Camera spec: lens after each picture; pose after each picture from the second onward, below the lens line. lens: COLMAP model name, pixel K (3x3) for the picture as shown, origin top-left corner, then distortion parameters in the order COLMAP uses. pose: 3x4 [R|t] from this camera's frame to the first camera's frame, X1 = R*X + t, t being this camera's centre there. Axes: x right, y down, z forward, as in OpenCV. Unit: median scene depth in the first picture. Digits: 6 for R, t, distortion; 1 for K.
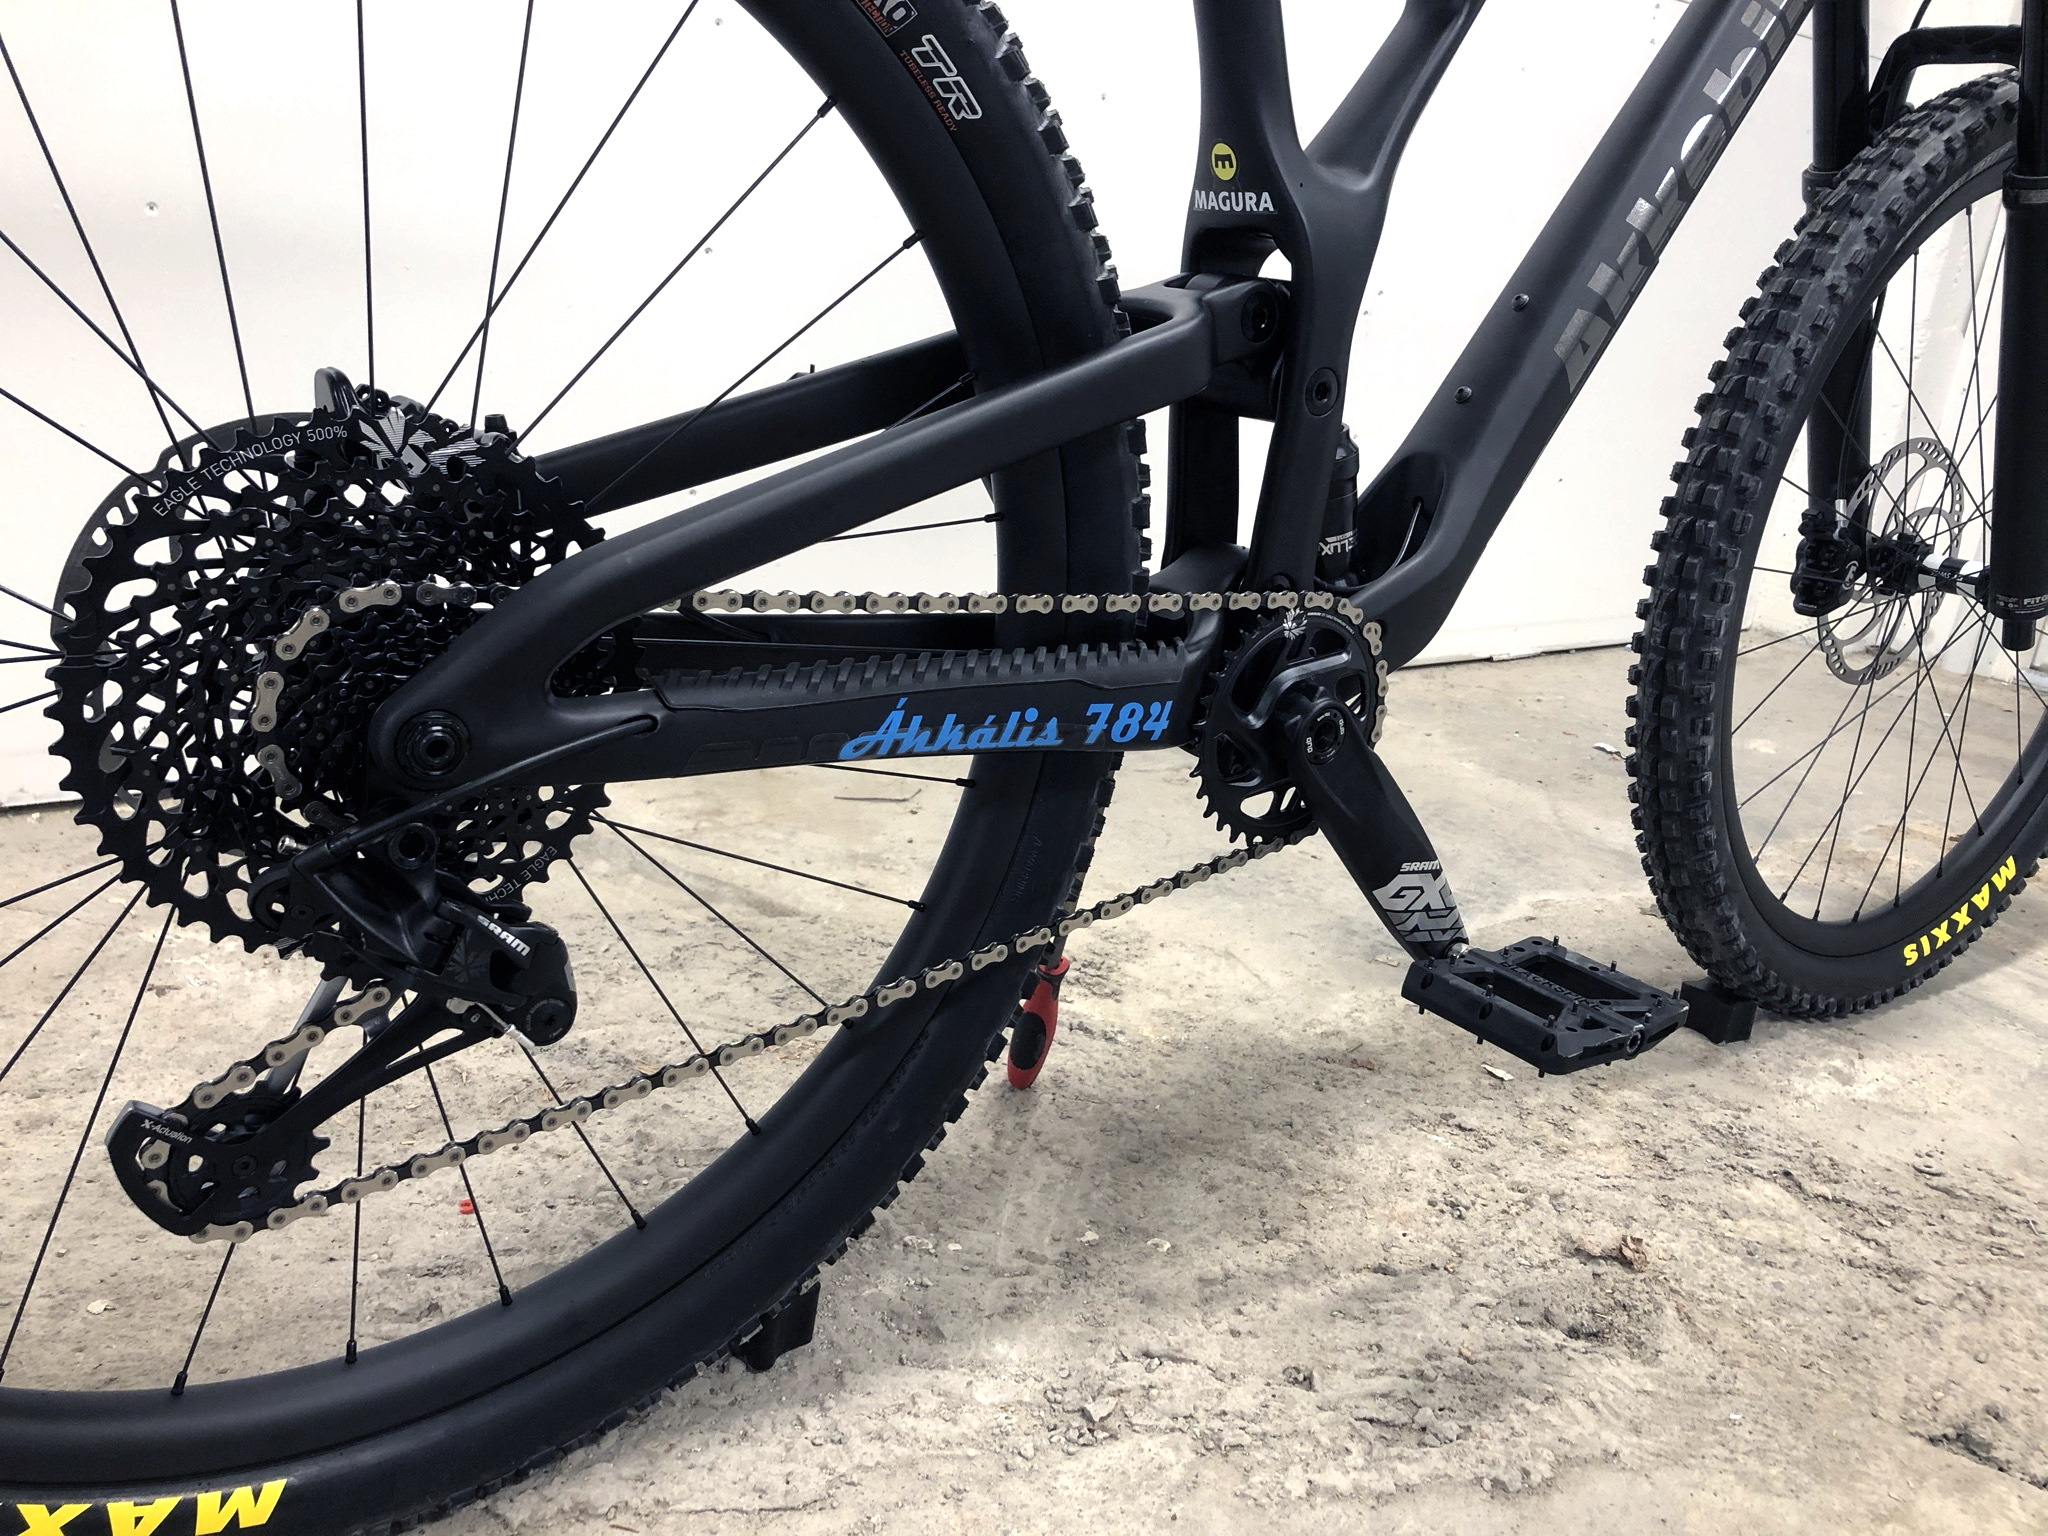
lens RADIAL K [[1667.6, 0, 1024.0], [0, 1667.6, 768.0], [0, 0, 1]] dist [0.002091, 0.015997]
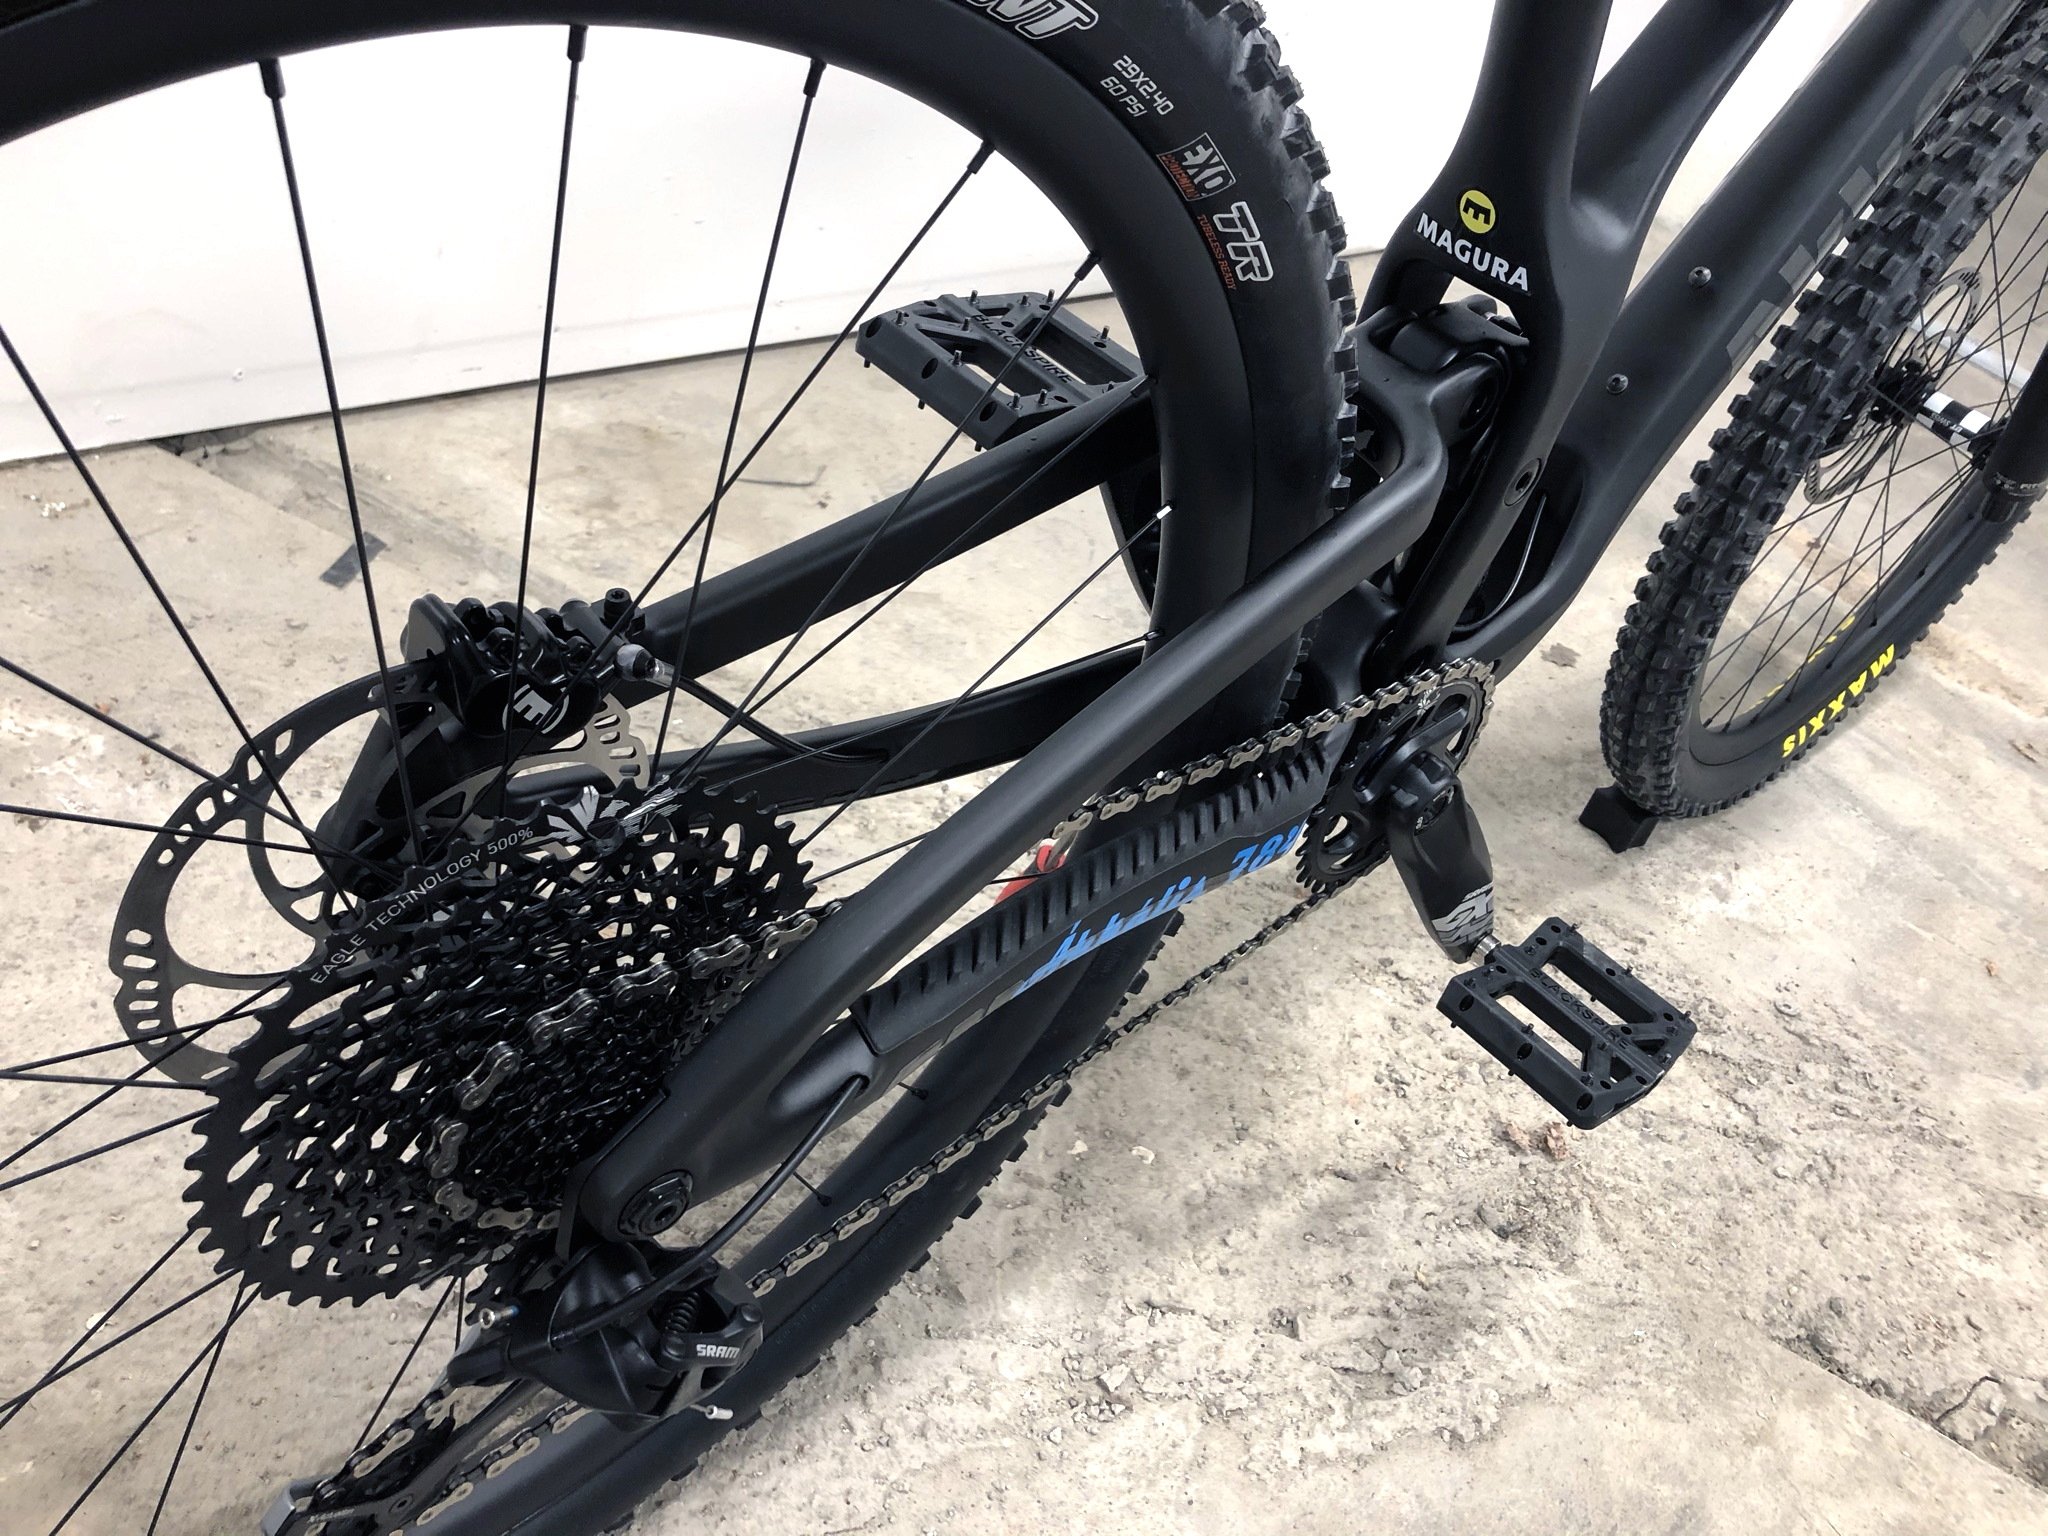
lens RADIAL K [[1674.8, 0, 1027.2], [0, 1674.8, 757.5], [0, 0, 1]] dist [0.004180, 0.011698]
pose [[0.983421, 0.042537, 0.176275, -0.201361], [-0.105696, 0.924352, 0.366609, -0.346868], [-0.147345, -0.379163, 0.913523, 0.163713]]
